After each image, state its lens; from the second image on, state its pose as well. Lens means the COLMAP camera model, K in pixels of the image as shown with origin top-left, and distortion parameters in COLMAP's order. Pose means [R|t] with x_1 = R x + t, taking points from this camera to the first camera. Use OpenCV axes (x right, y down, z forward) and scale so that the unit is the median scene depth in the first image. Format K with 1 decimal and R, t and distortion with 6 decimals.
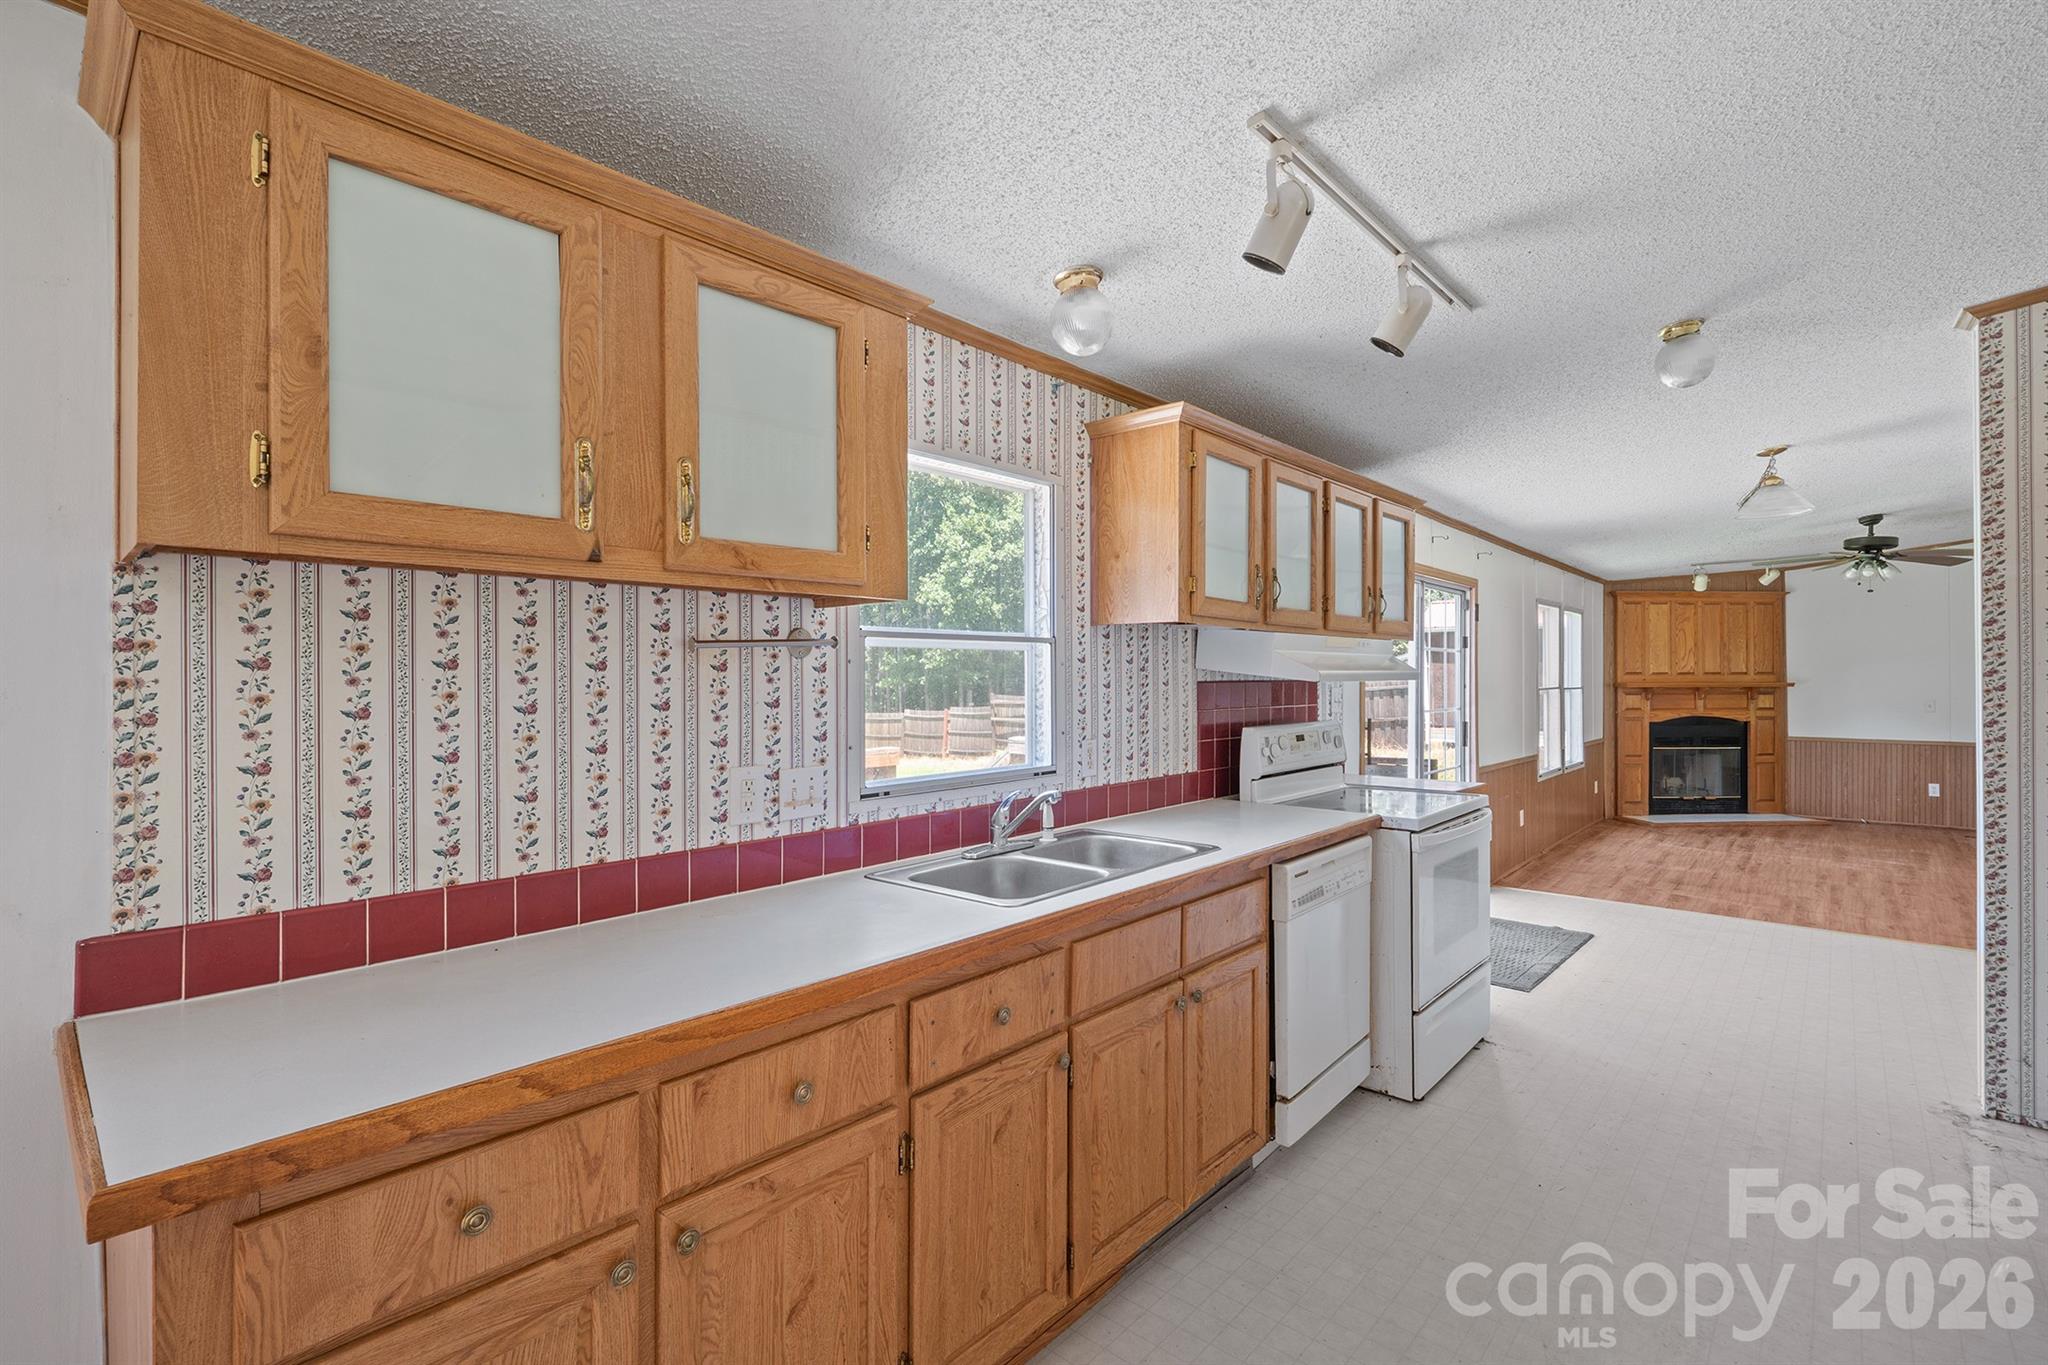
lens RADIAL K [[919.6, 0, 1029.1], [0, 919.6, 675.1], [0, 0, 1]] dist [-0.003528, -0.000391]
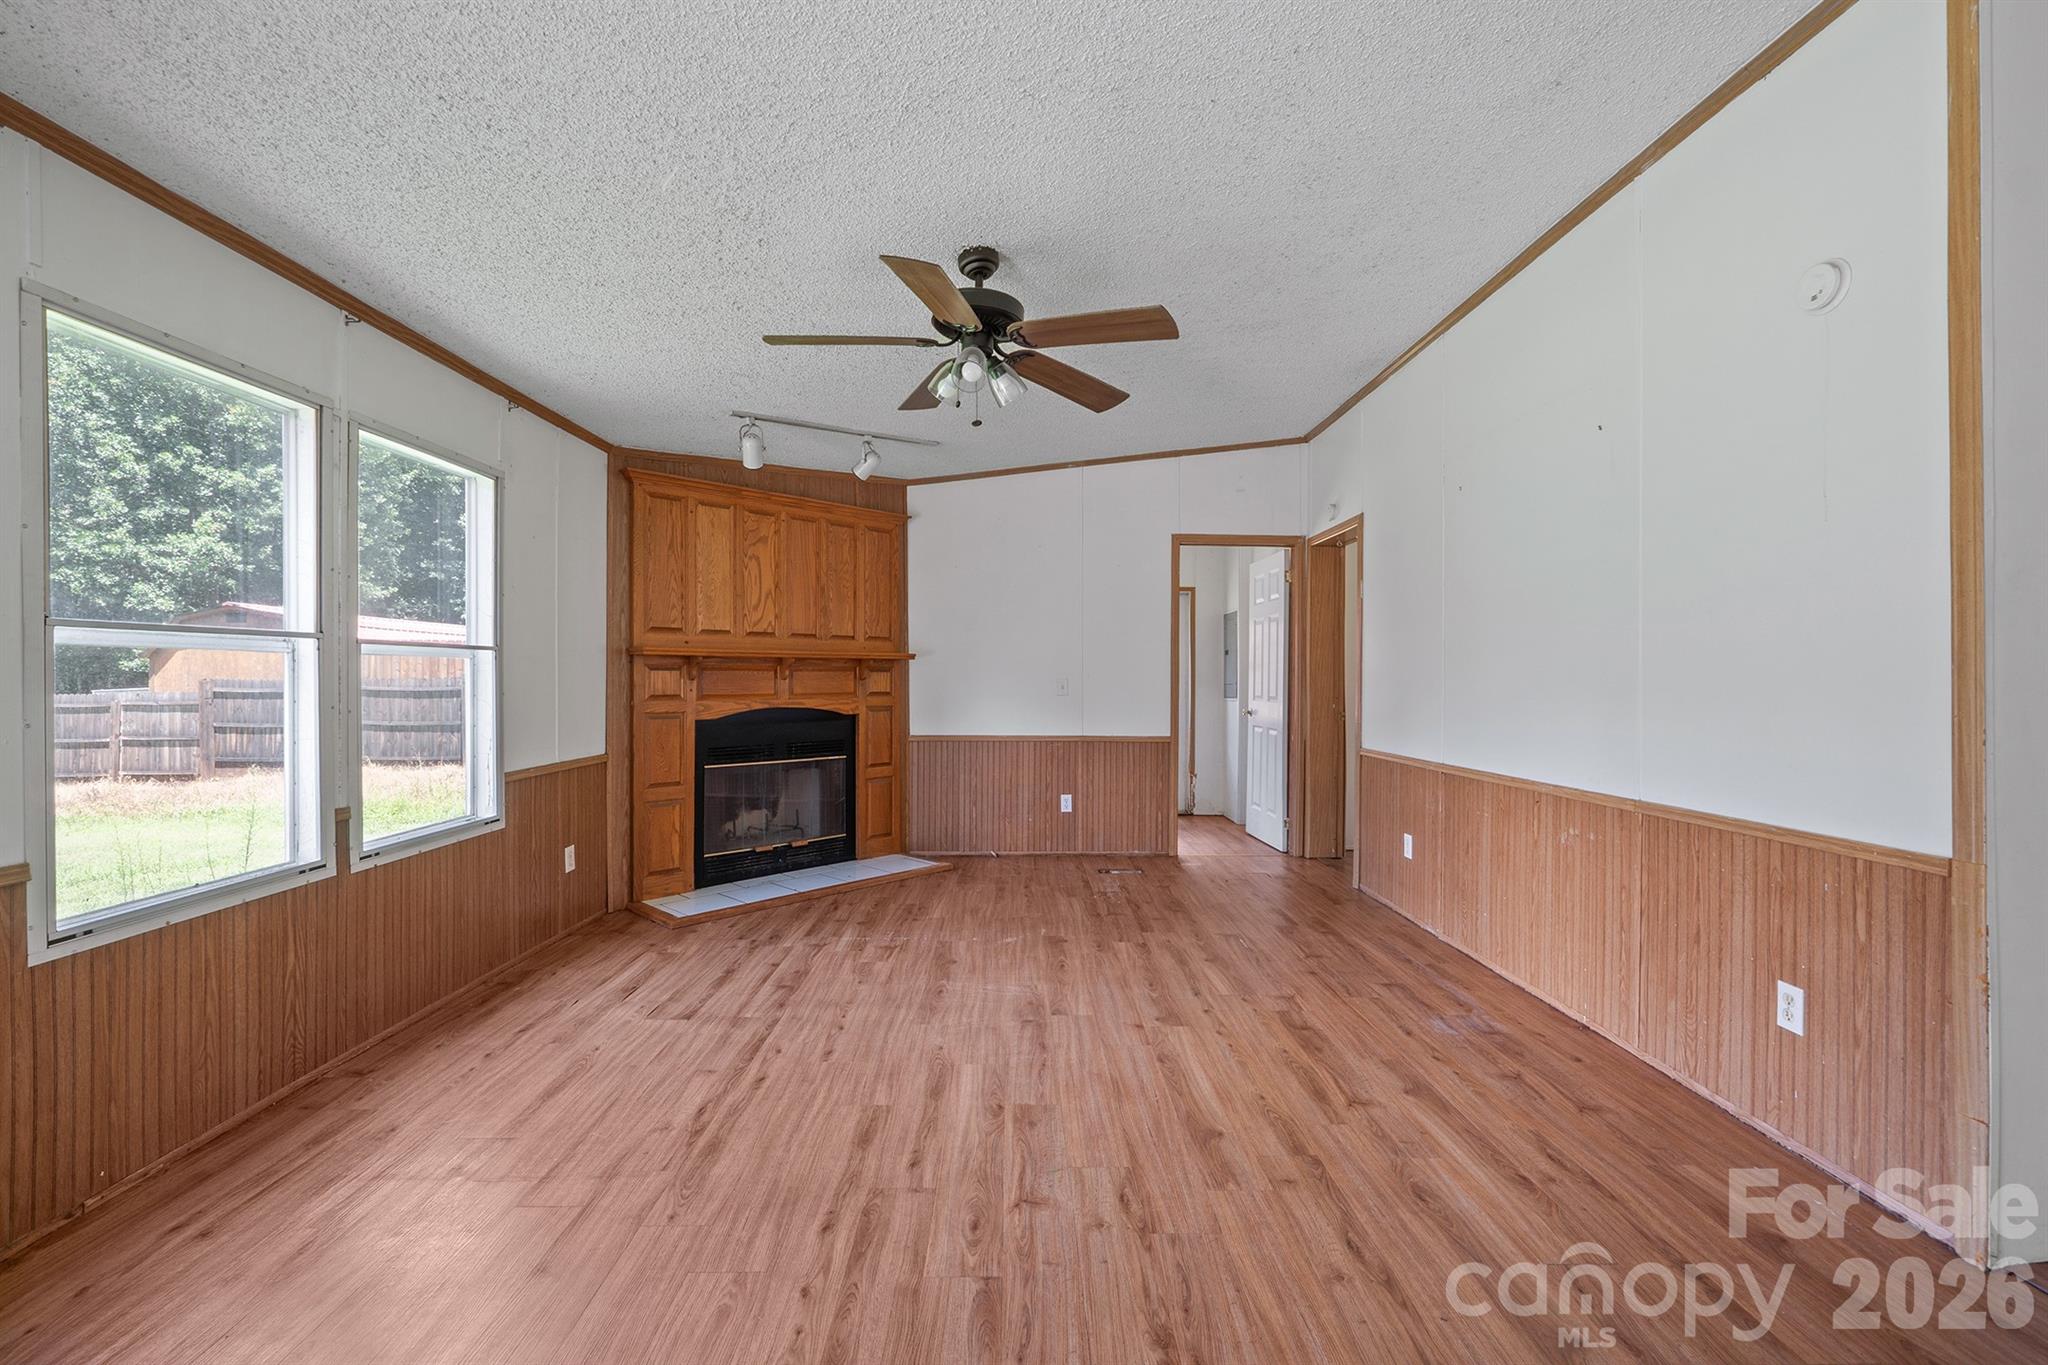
lens RADIAL K [[858.3, 0, 1031.4], [0, 858.3, 667.1], [0, 0, 1]] dist [-0.007526, -0.000061]
pose [[0.732670, 0.010679, 0.680501, 0.481610], [-0.004601, 0.999932, -0.010738, 0.024385], [-0.680569, 0.004737, 0.732669, 0.497099]]
